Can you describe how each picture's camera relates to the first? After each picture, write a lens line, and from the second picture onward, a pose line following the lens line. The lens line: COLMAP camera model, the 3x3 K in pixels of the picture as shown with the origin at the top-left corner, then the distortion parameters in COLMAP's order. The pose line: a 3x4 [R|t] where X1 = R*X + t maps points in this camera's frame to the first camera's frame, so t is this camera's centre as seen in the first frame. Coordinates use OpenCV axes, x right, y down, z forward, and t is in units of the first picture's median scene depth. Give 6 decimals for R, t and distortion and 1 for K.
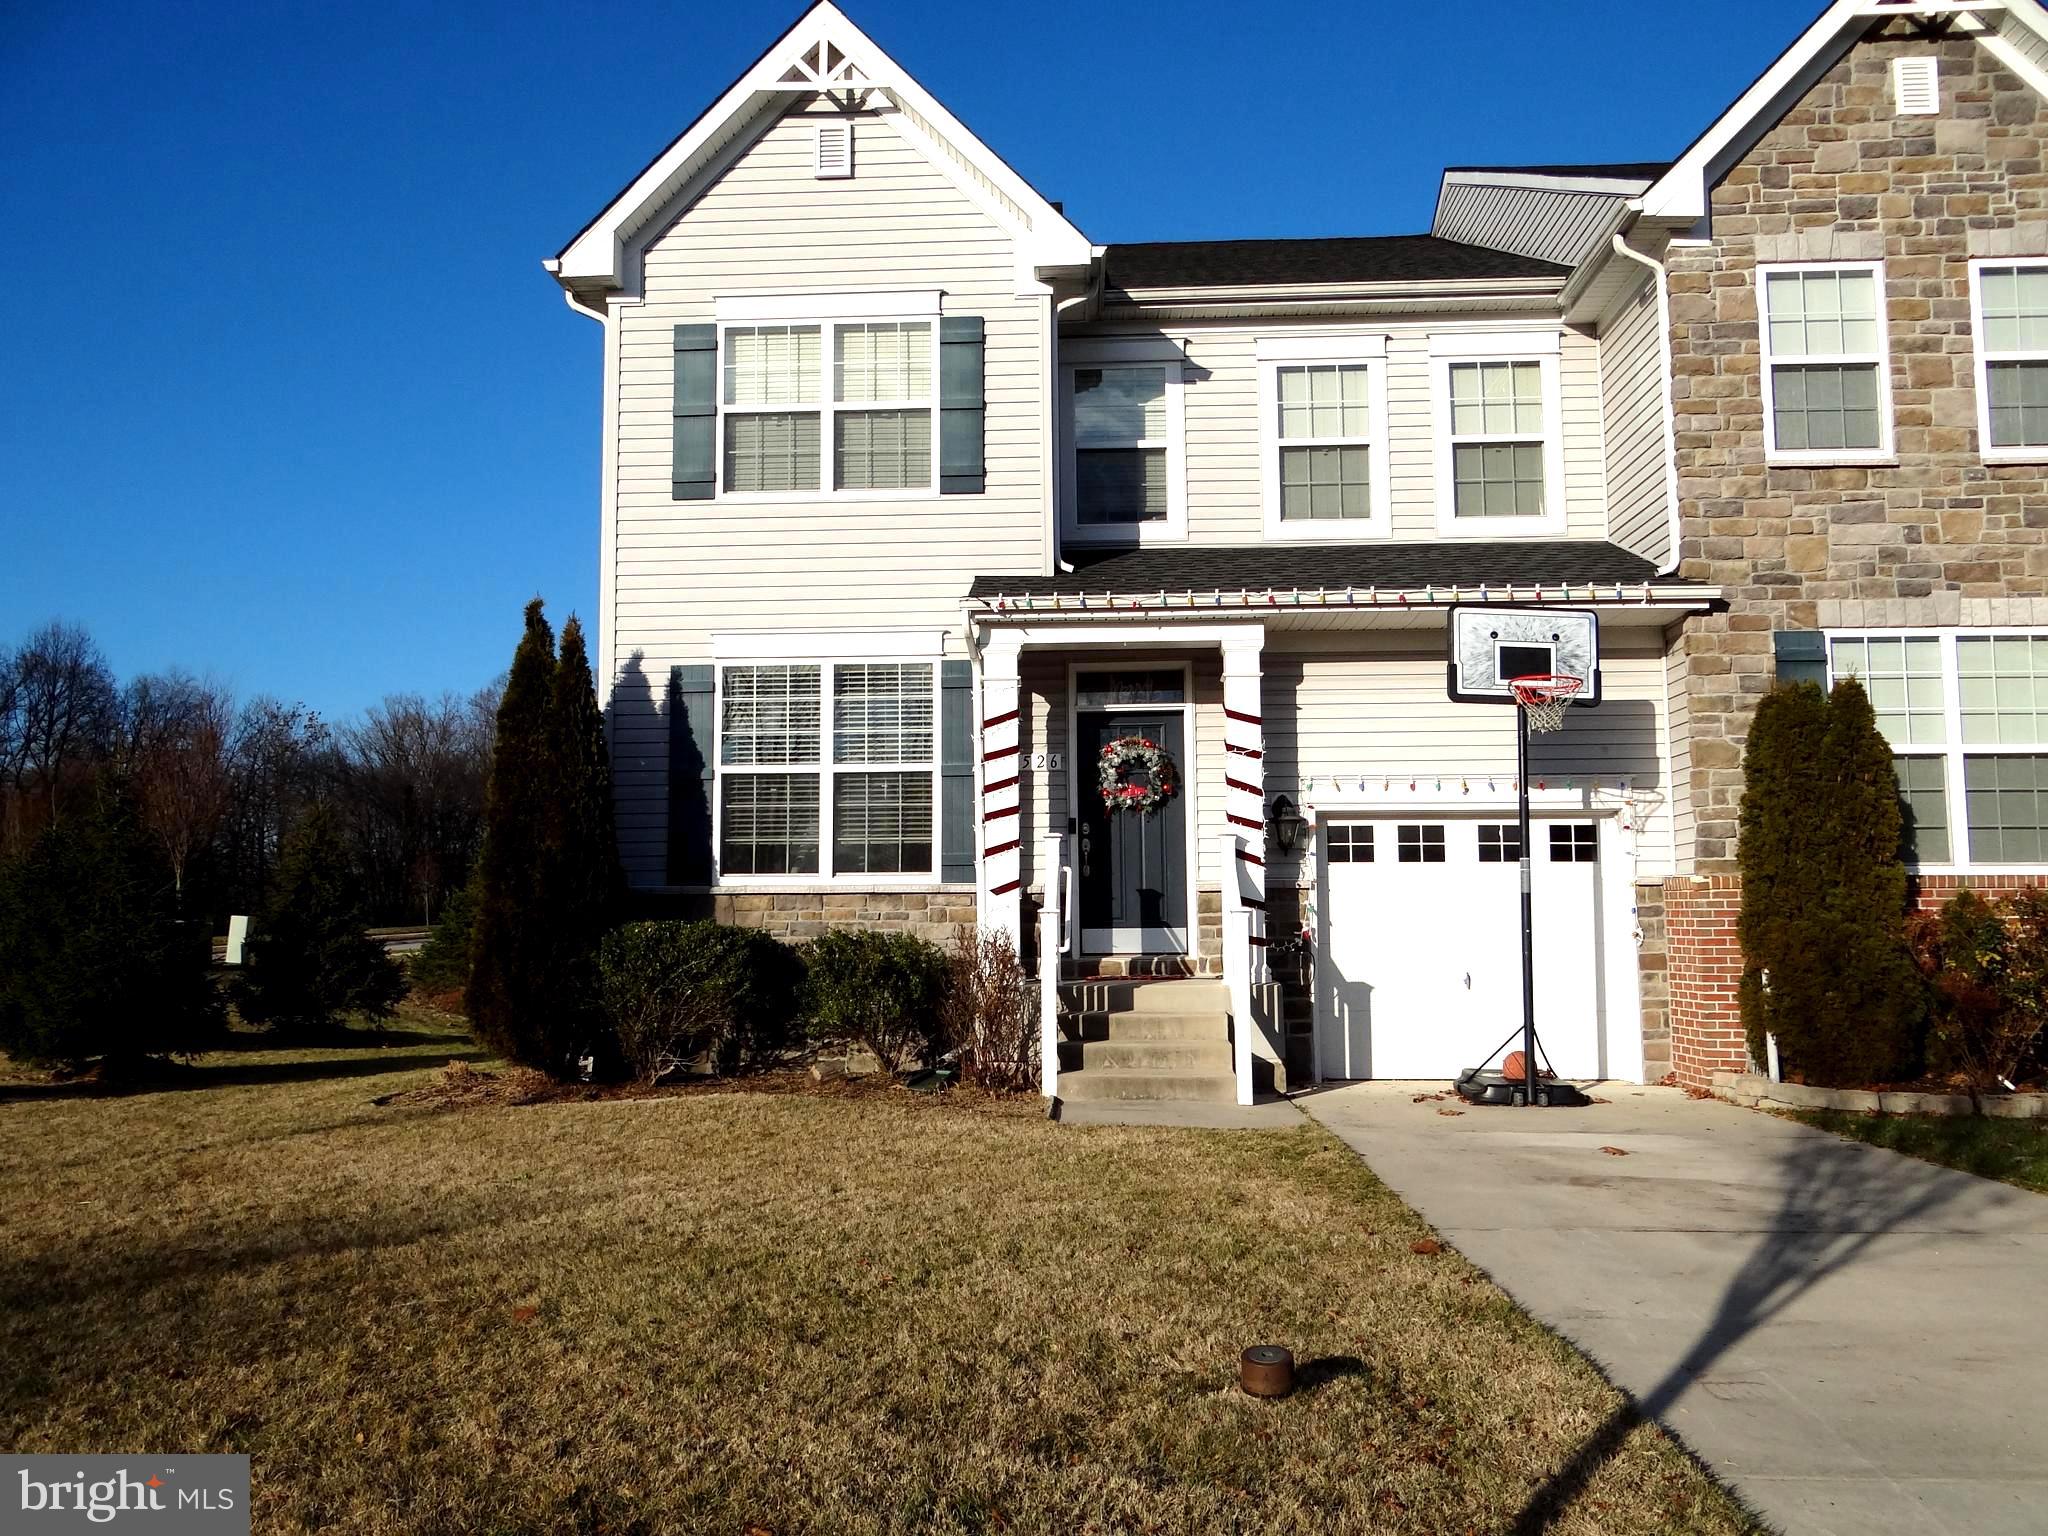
lens RADIAL K [[1651.5, 0, 964.2], [0, 1651.5, 786.4], [0, 0, 1]] dist [-0.004489, -0.003215]
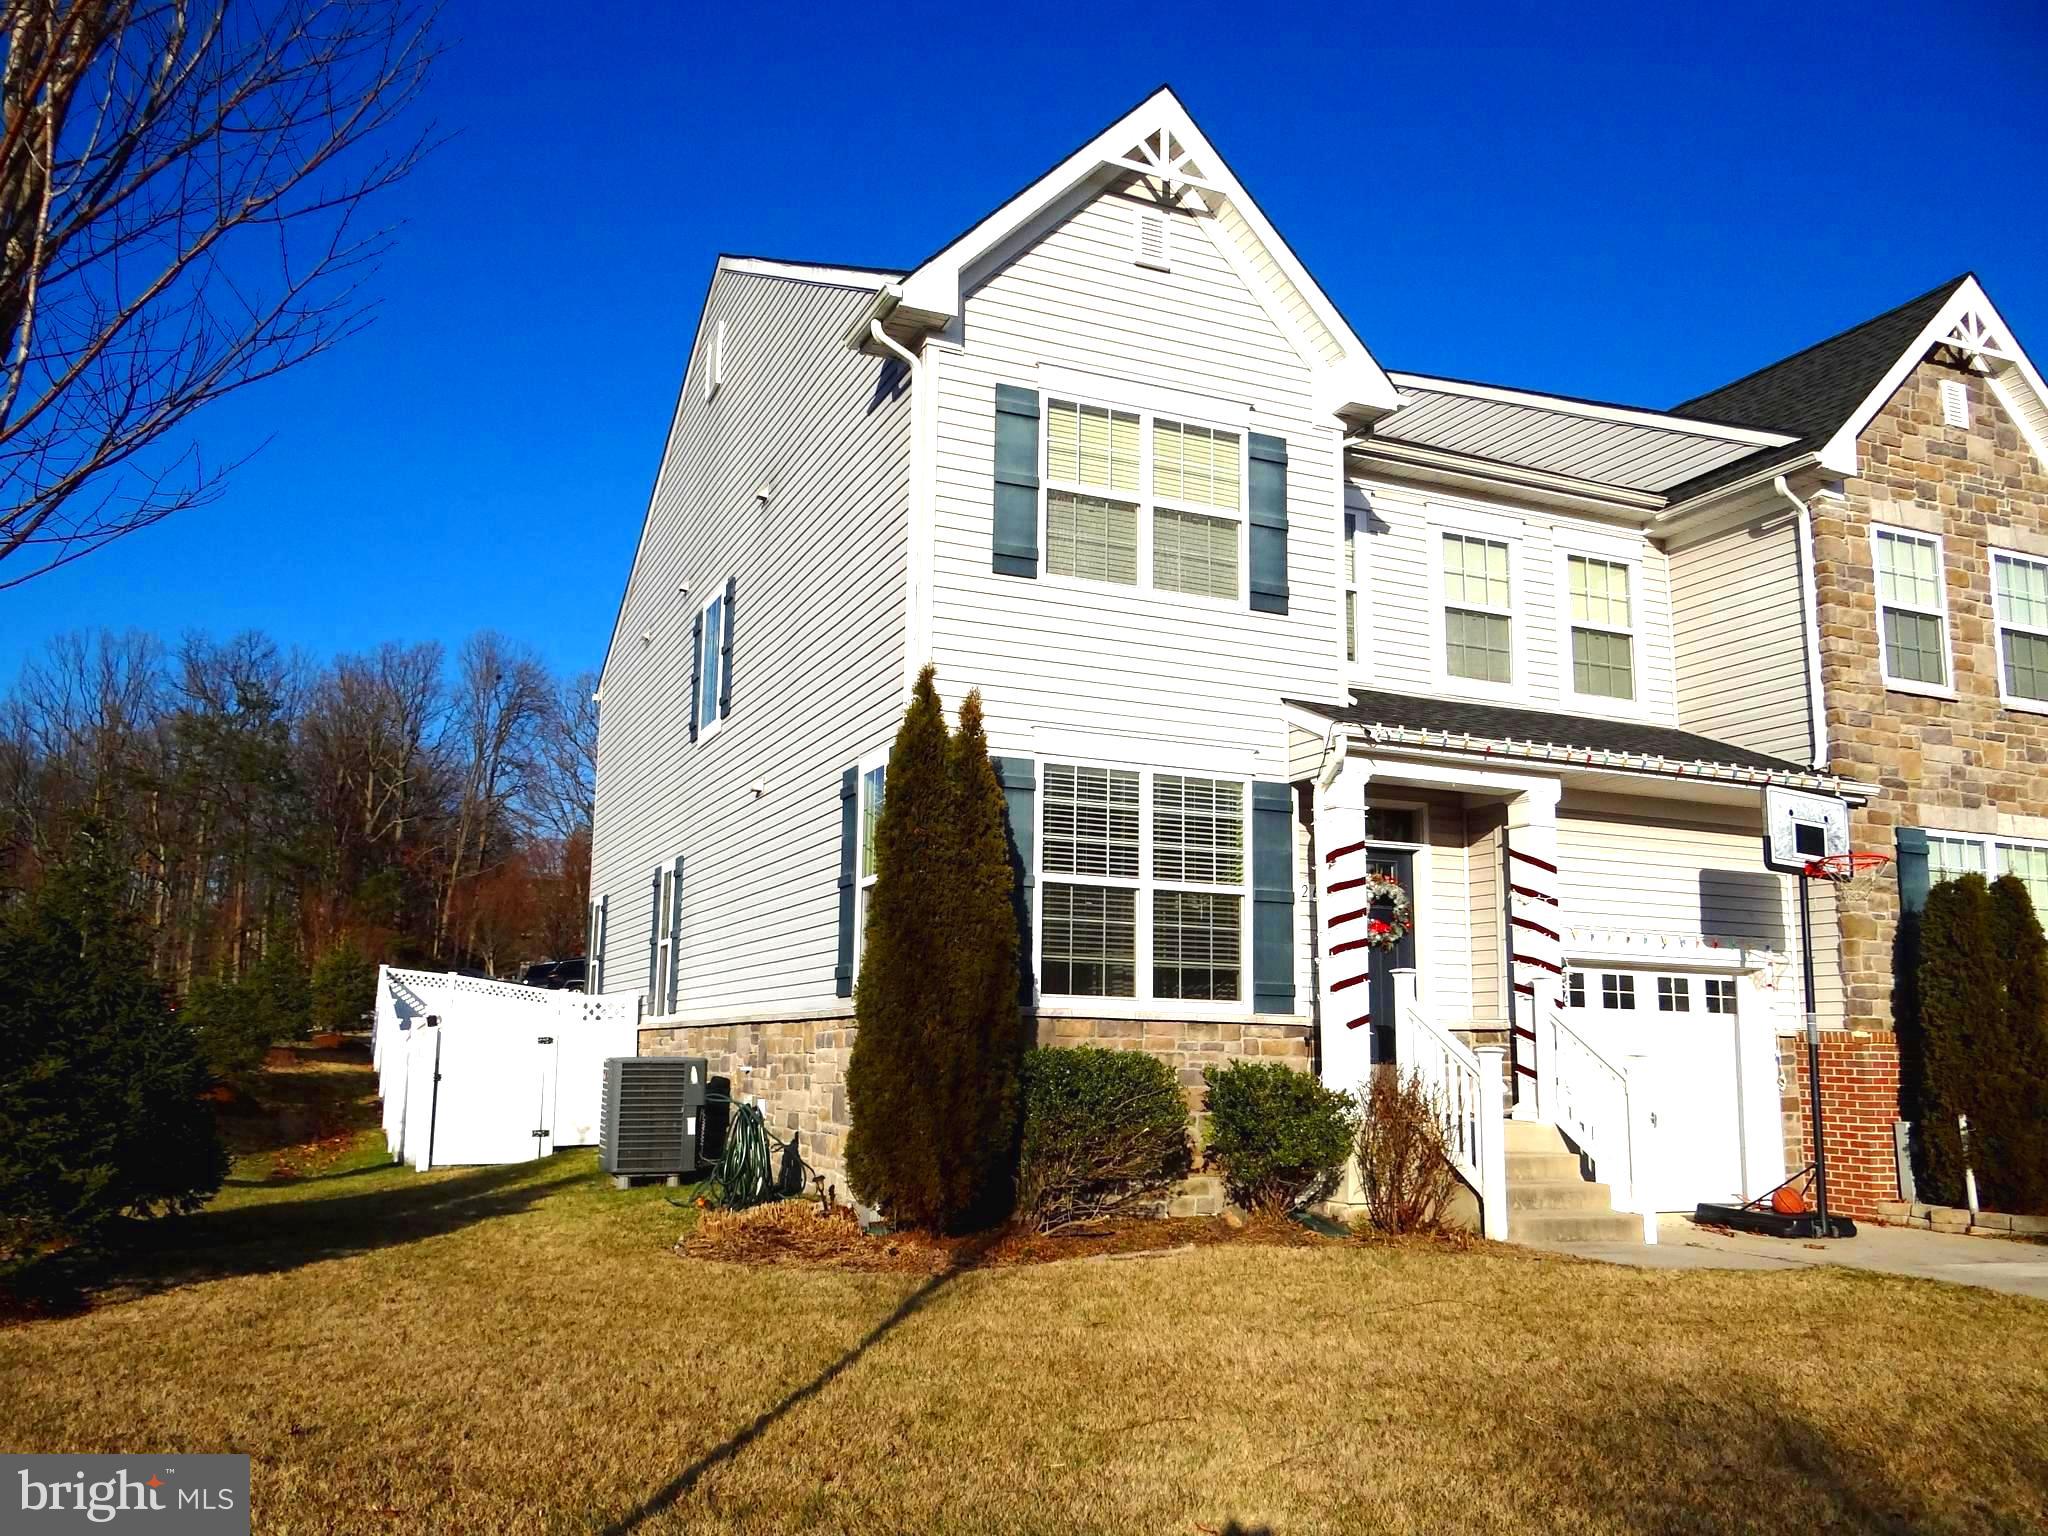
lens RADIAL K [[1651.5, 0, 1021.3], [0, 1651.5, 772.1], [0, 0, 1]] dist [-0.004489, -0.003215]
pose [[0.890136, 0.098897, 0.444833, -0.566922], [-0.065305, 0.993775, -0.090262, 0.014903], [-0.450991, 0.051295, 0.891053, 0.202367]]
